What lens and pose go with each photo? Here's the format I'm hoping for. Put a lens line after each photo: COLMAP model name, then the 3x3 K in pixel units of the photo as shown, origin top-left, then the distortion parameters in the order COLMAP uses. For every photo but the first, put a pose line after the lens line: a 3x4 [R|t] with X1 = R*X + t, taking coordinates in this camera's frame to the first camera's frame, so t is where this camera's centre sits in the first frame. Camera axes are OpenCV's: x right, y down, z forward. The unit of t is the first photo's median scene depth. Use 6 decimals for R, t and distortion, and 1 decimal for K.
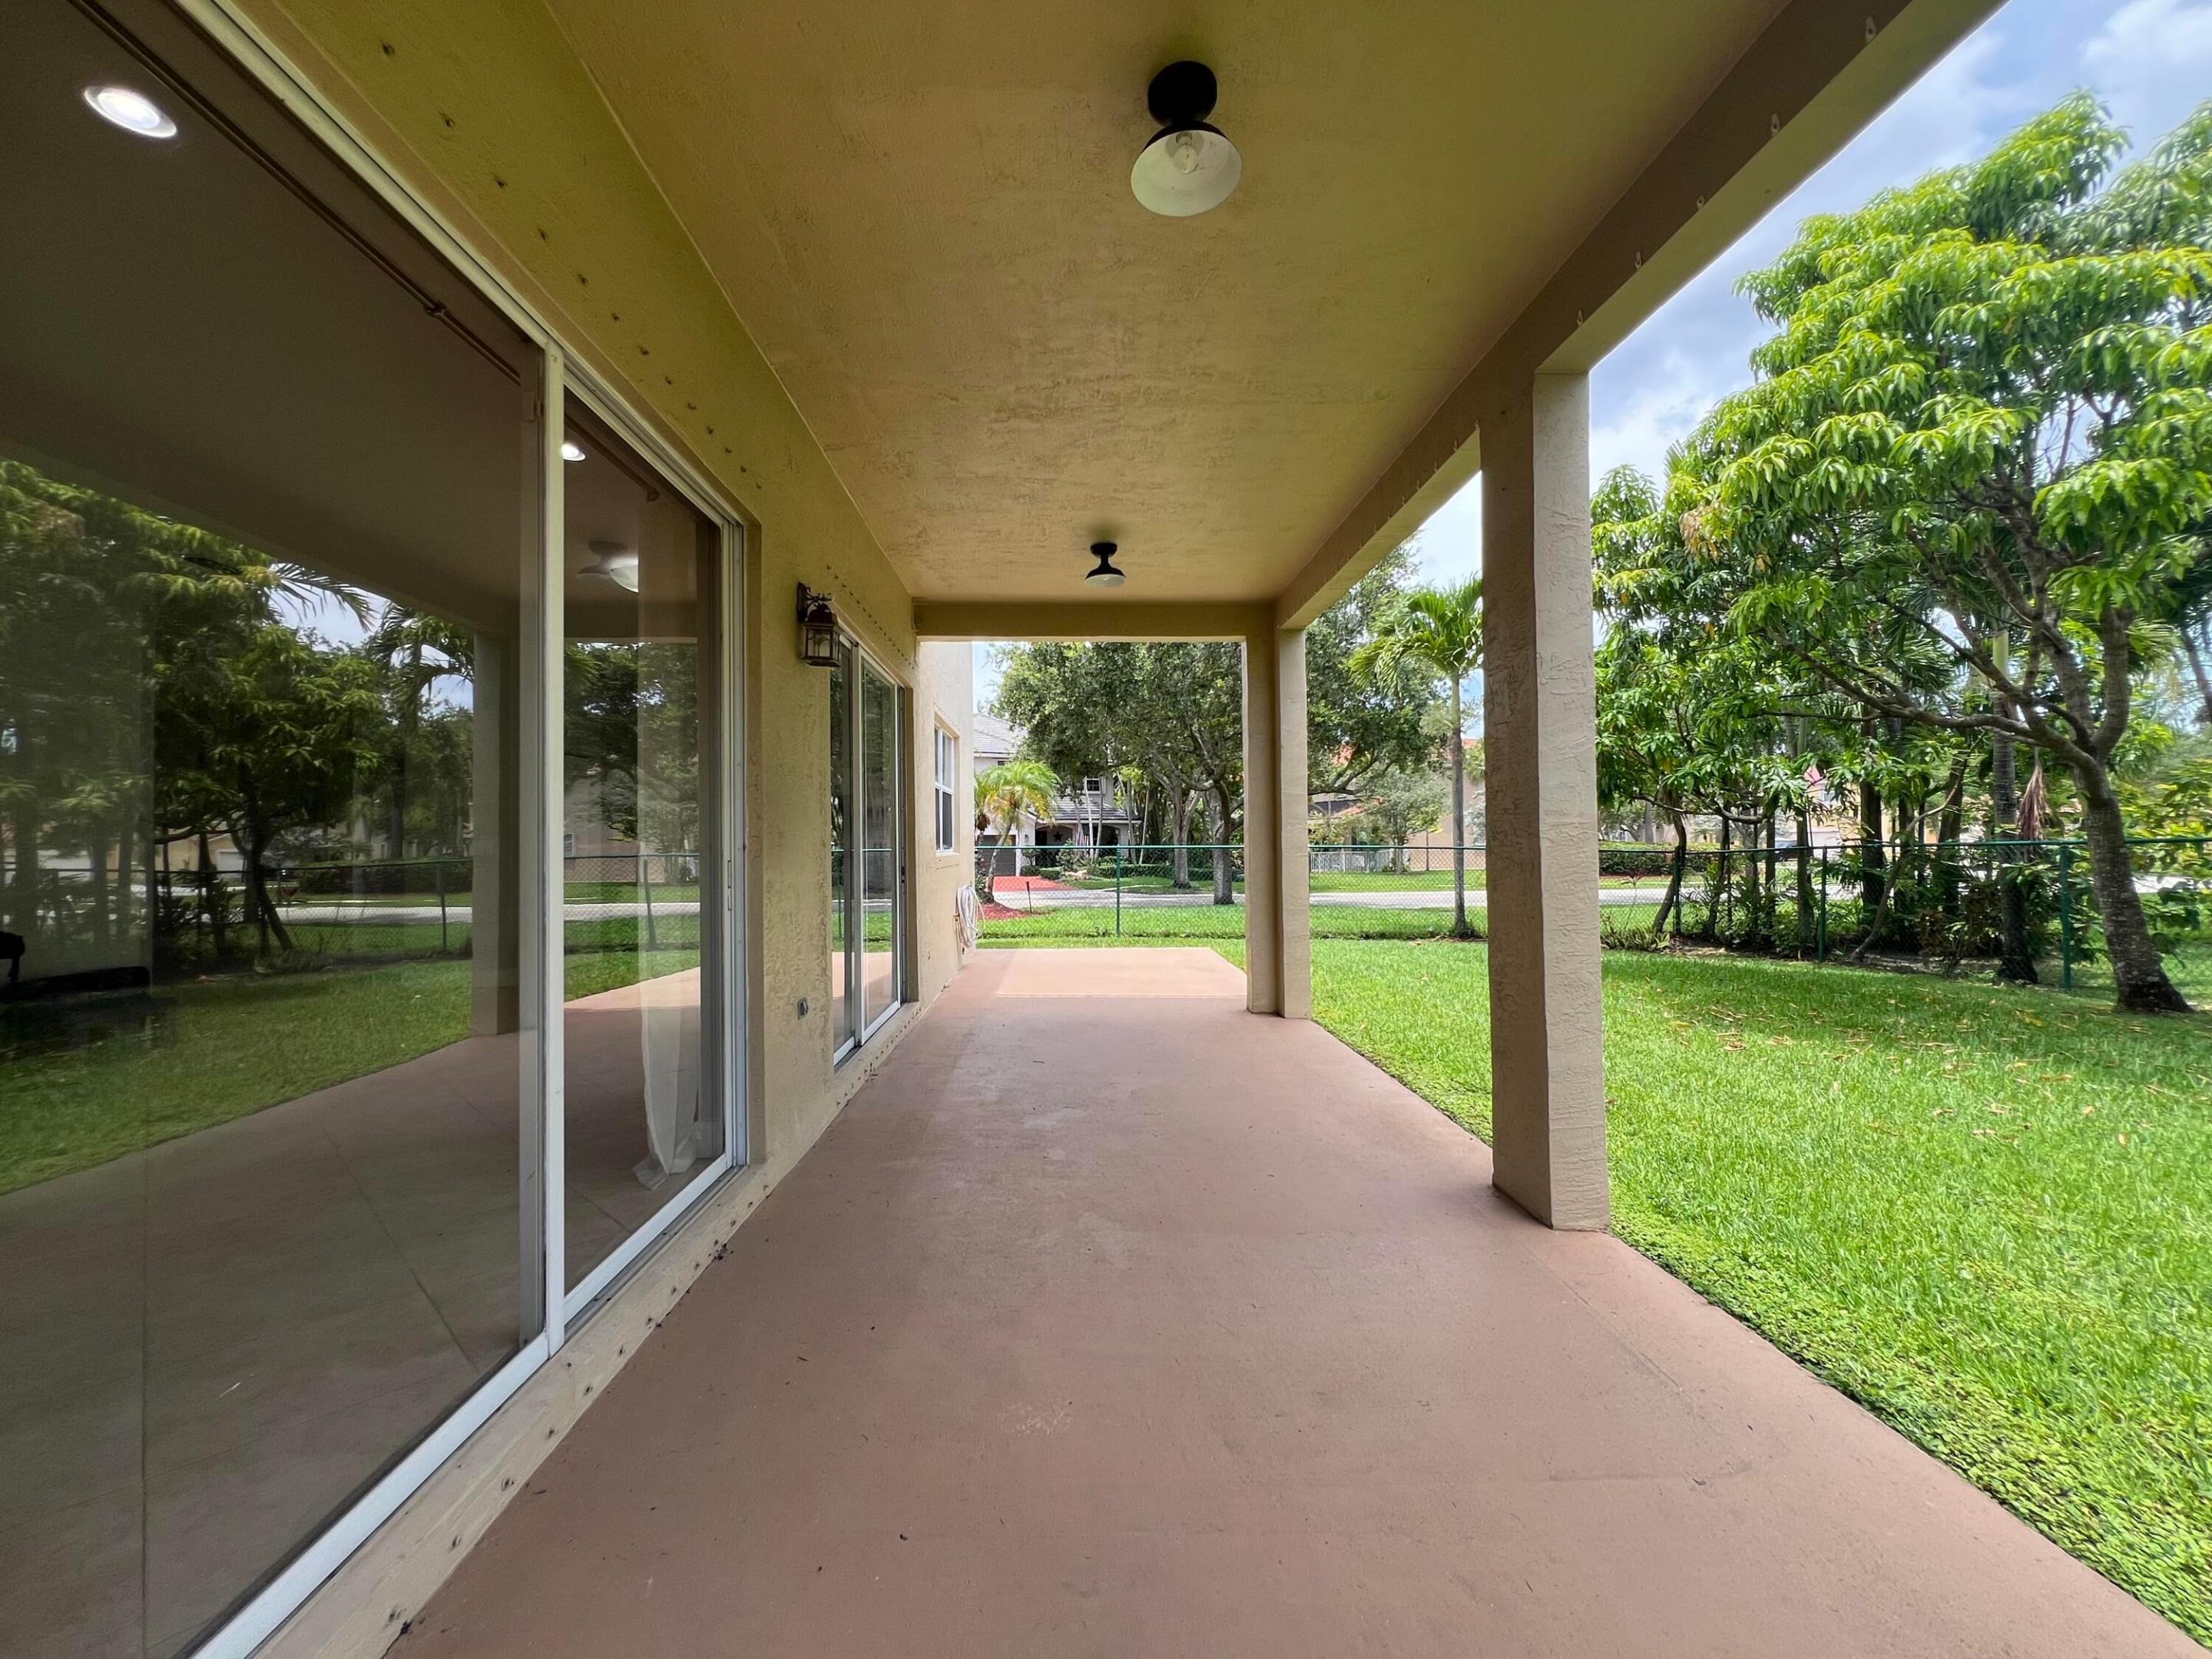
lens RADIAL K [[892.7, 0, 1102.3], [0, 892.7, 827.1], [0, 0, 1]] dist [-0.003629, 0.000885]
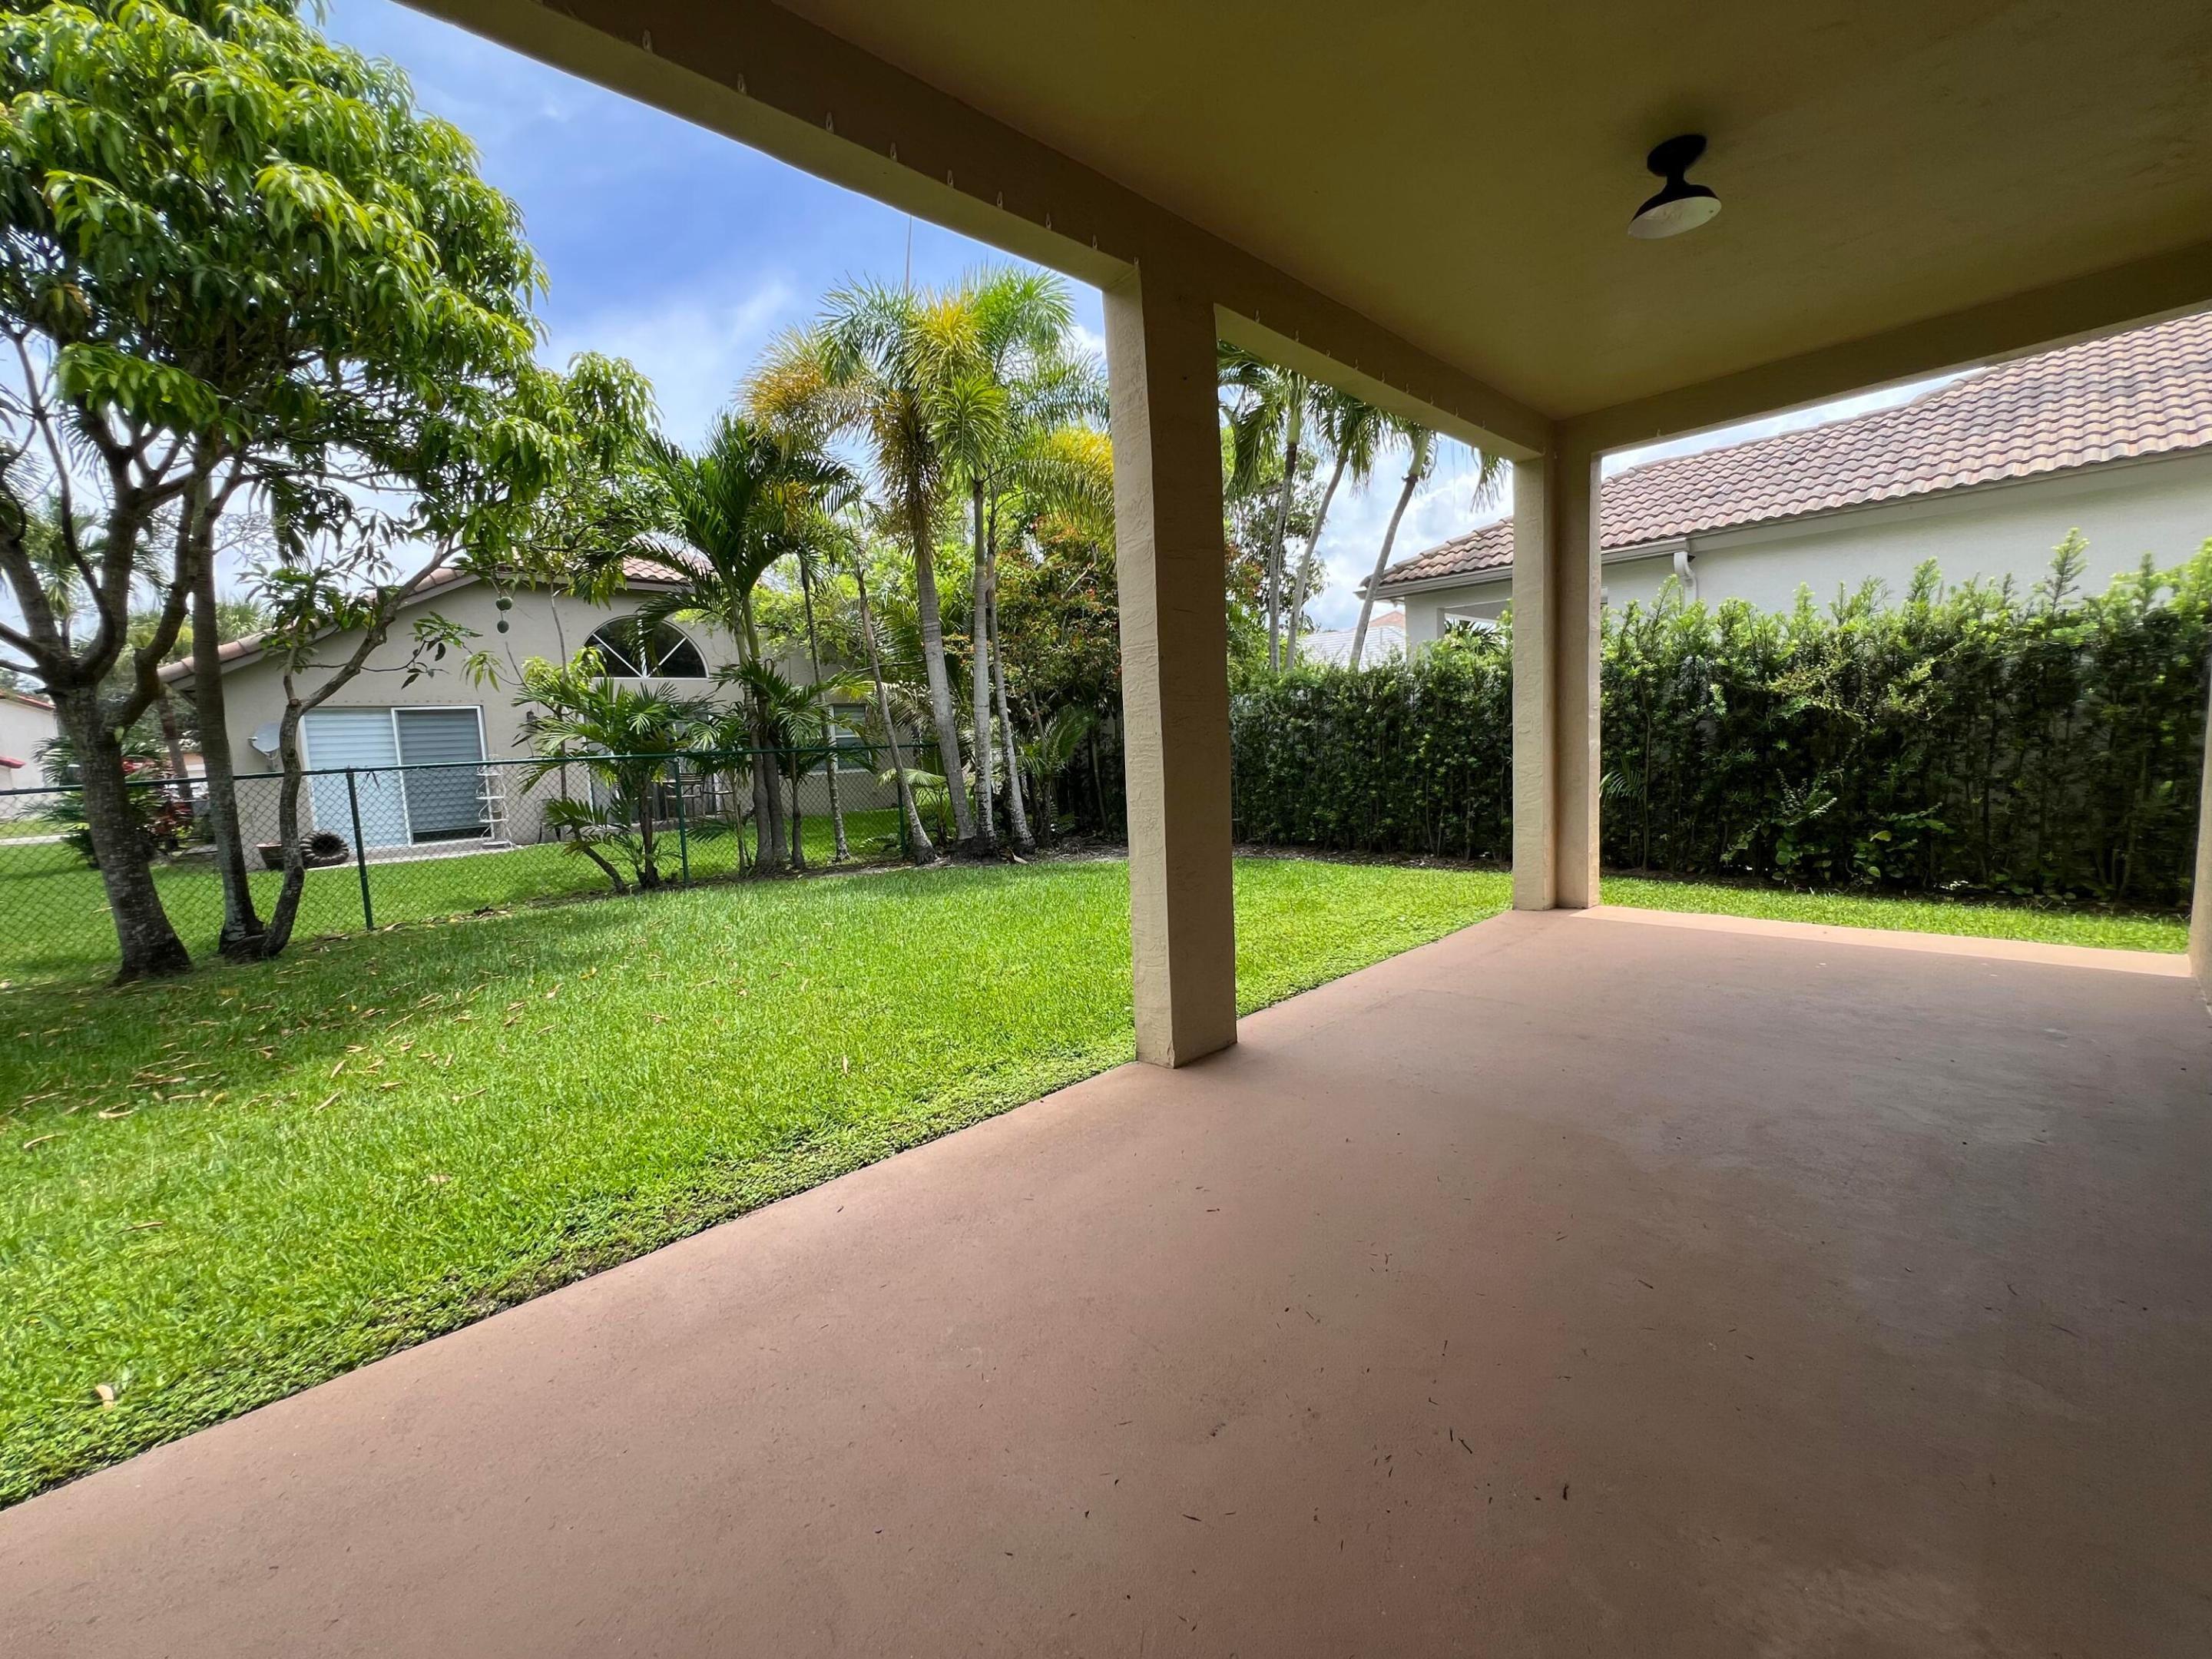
lens RADIAL K [[879.9, 0, 1106.0], [0, 879.9, 829.5], [0, 0, 1]] dist [-0.001517, -0.000231]
pose [[-0.644061, -0.041463, 0.763850, -0.166484], [0.037216, 0.995649, 0.085425, 0.026138], [-0.764068, 0.083446, -0.639716, 1.056103]]
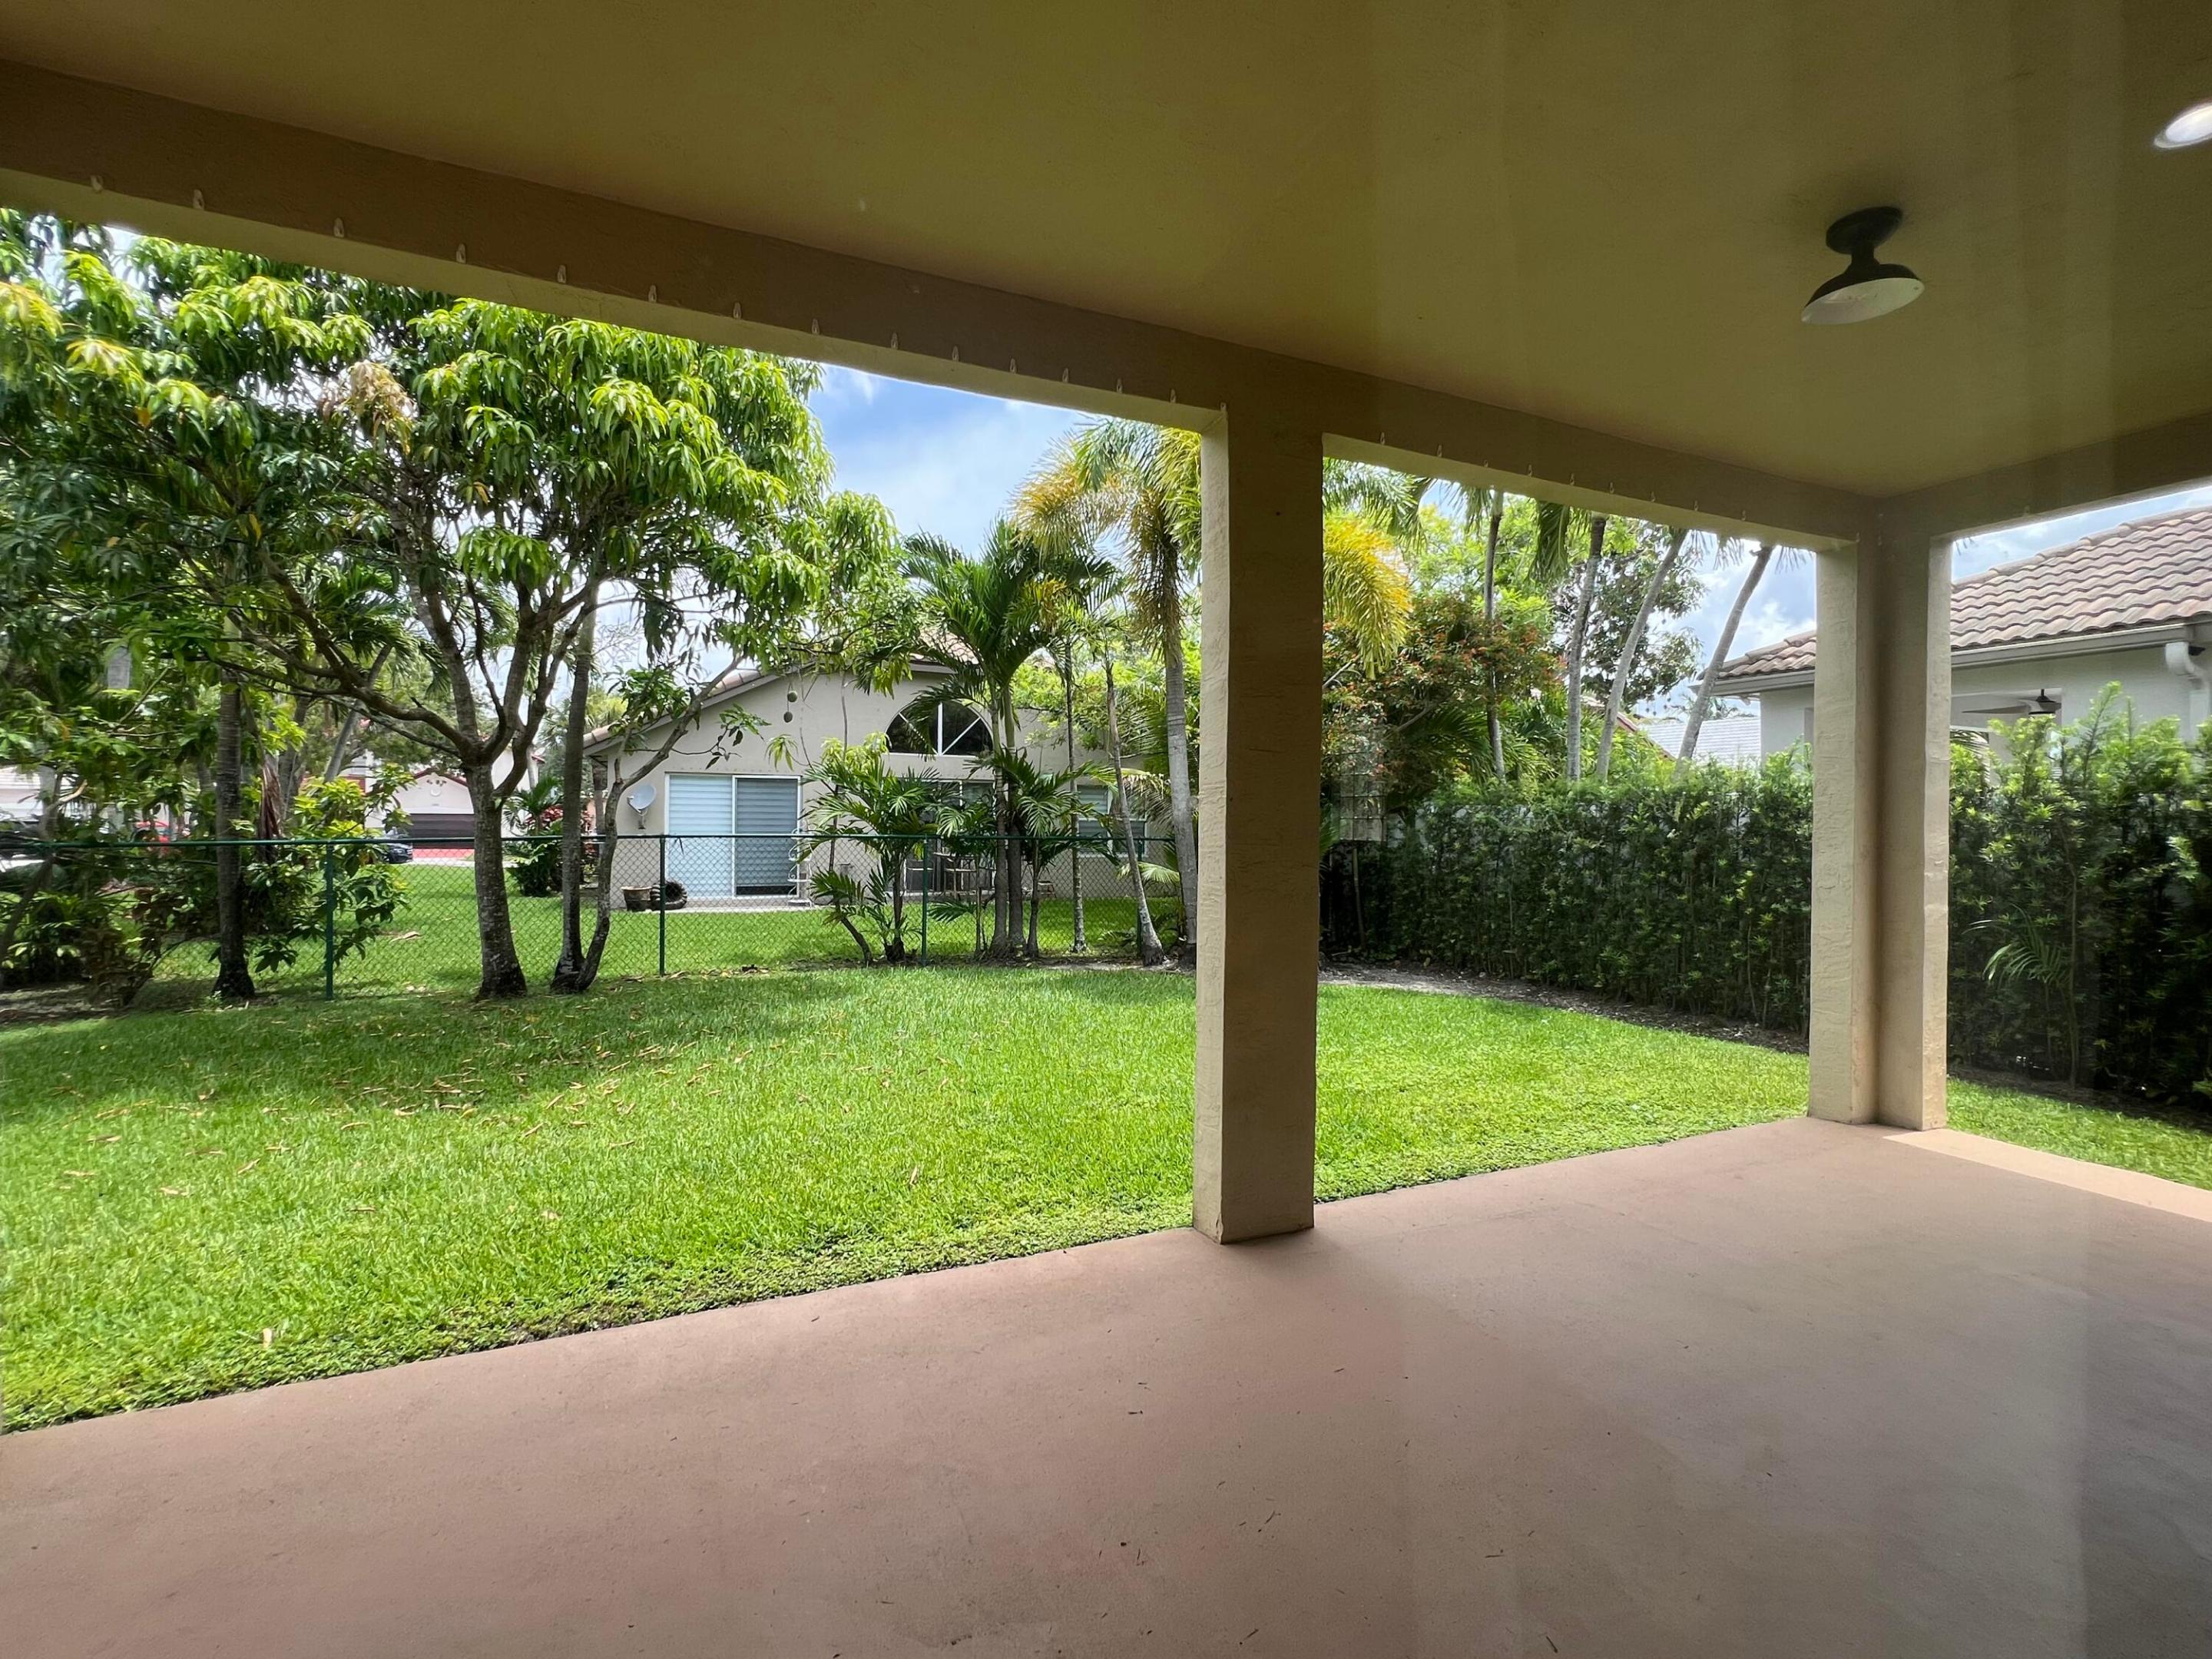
lens RADIAL K [[962.5, 0, 1106.0], [0, 962.5, 829.5], [0, 0, 1]] dist [-0.003330, 0.000289]
pose [[-0.352445, 0.000635, 0.935832, -0.283748], [-0.025935, 0.999609, -0.010446, -0.009287], [-0.935473, -0.027952, -0.352290, 0.929368]]
